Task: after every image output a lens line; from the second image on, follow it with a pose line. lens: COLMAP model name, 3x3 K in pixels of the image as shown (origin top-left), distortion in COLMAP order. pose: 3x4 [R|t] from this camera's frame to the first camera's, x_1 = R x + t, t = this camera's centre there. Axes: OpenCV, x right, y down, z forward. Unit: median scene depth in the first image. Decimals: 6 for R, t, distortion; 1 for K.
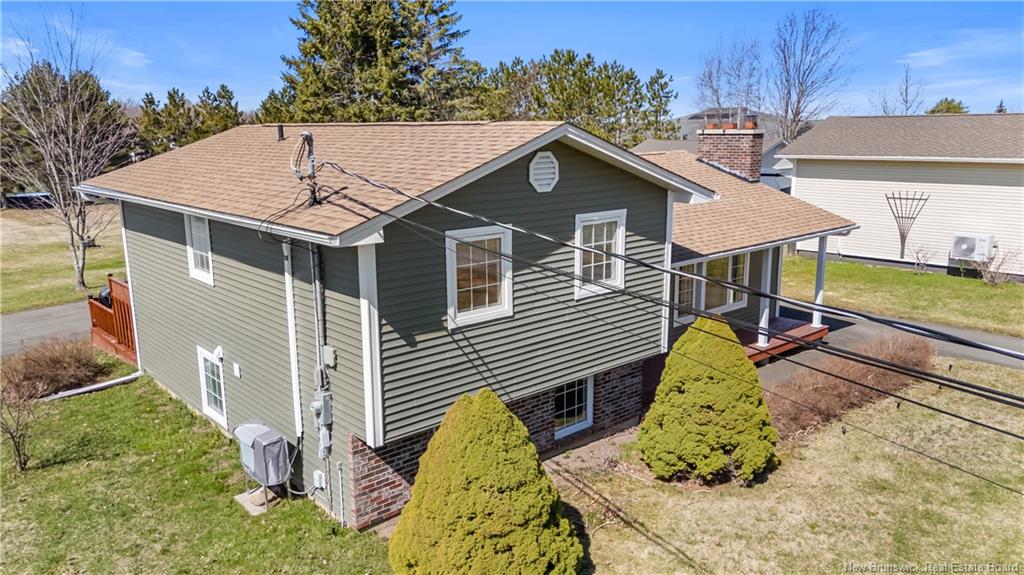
lens RADIAL K [[748.2, 0, 512.0], [0, 748.2, 287.5], [0, 0, 1]] dist [0.096262, 0.000214]
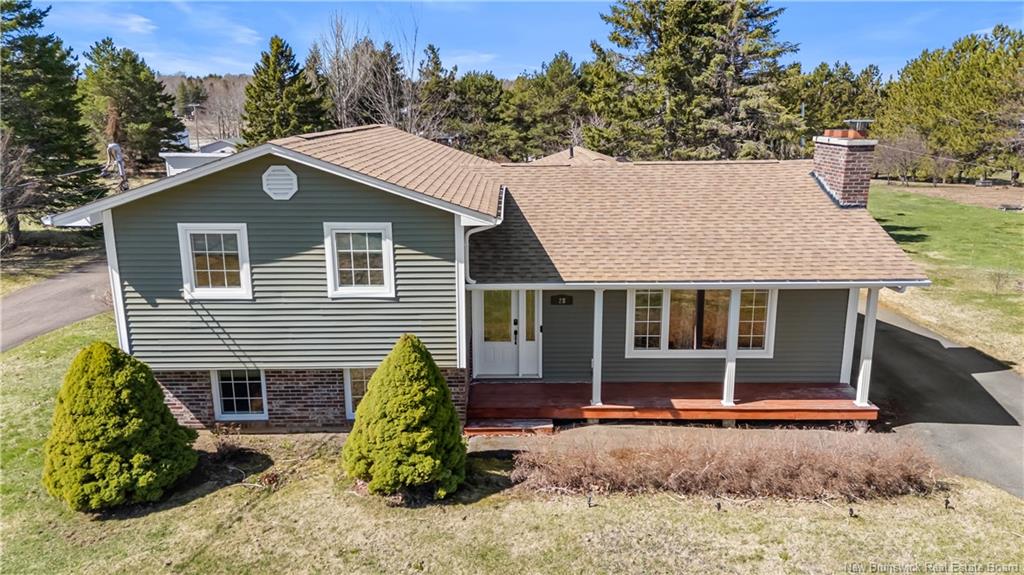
lens RADIAL K [[731.2, 0, 512.0], [0, 731.2, 287.5], [0, 0, 1]] dist [0.059608, 0.000221]
pose [[0.748369, 0.168572, -0.641503, 1.082553], [-0.141309, 0.985482, 0.094113, -0.153680], [0.648055, 0.020218, 0.761325, 0.369776]]
